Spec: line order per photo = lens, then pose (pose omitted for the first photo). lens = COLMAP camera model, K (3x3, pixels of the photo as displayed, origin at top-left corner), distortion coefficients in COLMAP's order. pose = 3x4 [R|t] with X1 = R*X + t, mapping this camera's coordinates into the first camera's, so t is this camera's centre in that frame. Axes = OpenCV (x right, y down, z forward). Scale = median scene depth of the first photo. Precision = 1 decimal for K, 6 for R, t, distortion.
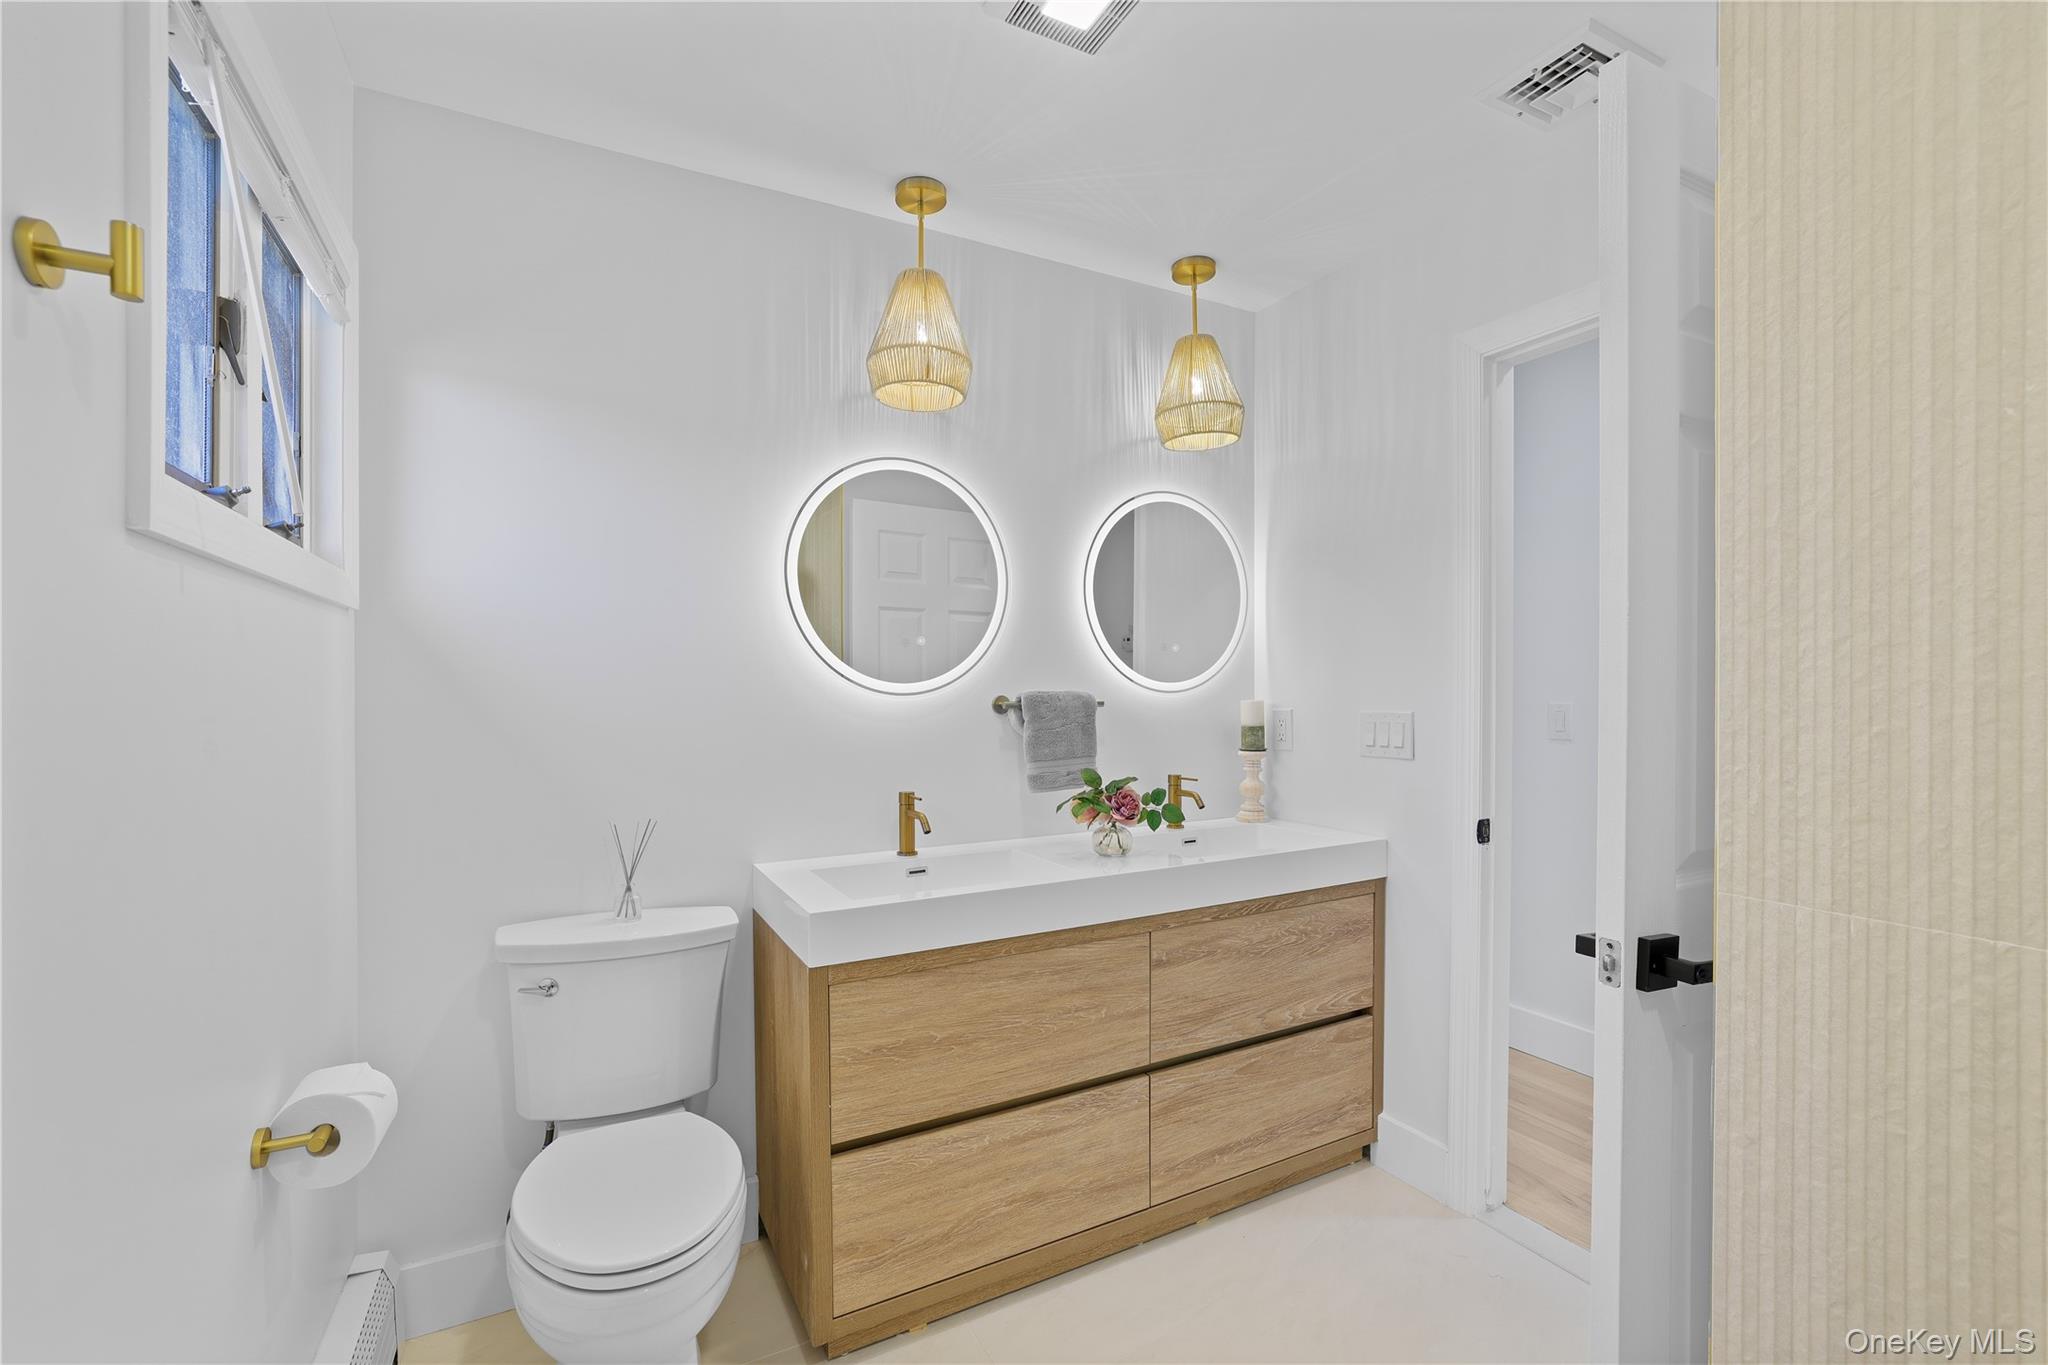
lens RADIAL K [[870.4, 0, 1018.0], [0, 870.4, 689.3], [0, 0, 1]] dist [-0.021587, 0.012054]
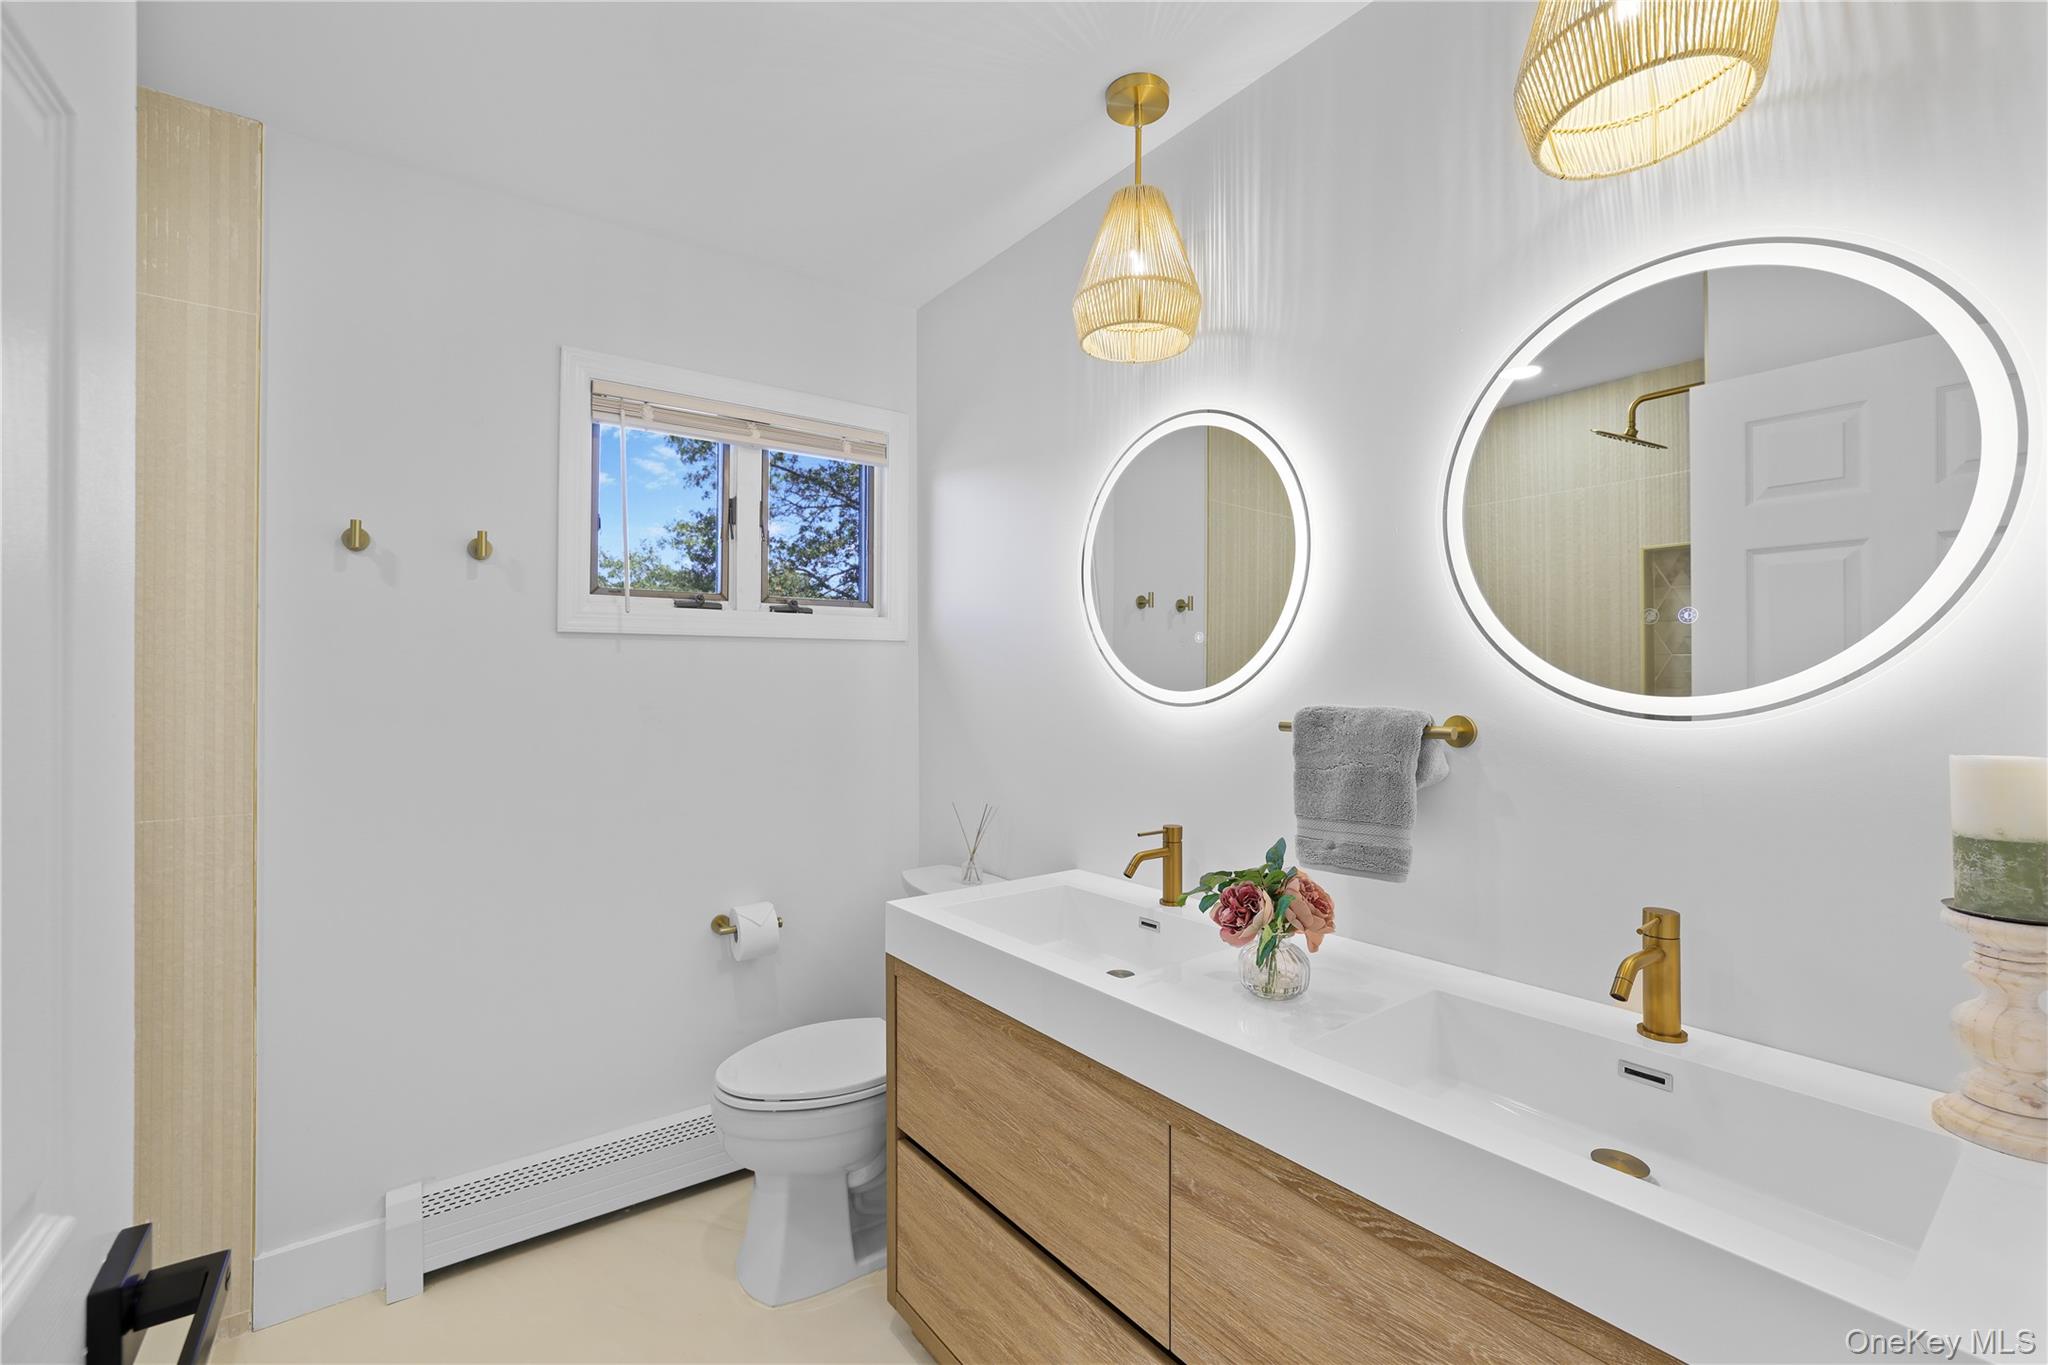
lens RADIAL K [[901.4, 0, 1019.5], [0, 901.4, 667.8], [0, 0, 1]] dist [-0.000167, -0.000063]
pose [[0.127529, -0.010043, -0.991784, 0.742798], [0.007915, 0.999927, -0.009108, -0.025125], [0.991803, -0.006688, 0.127600, 0.817902]]
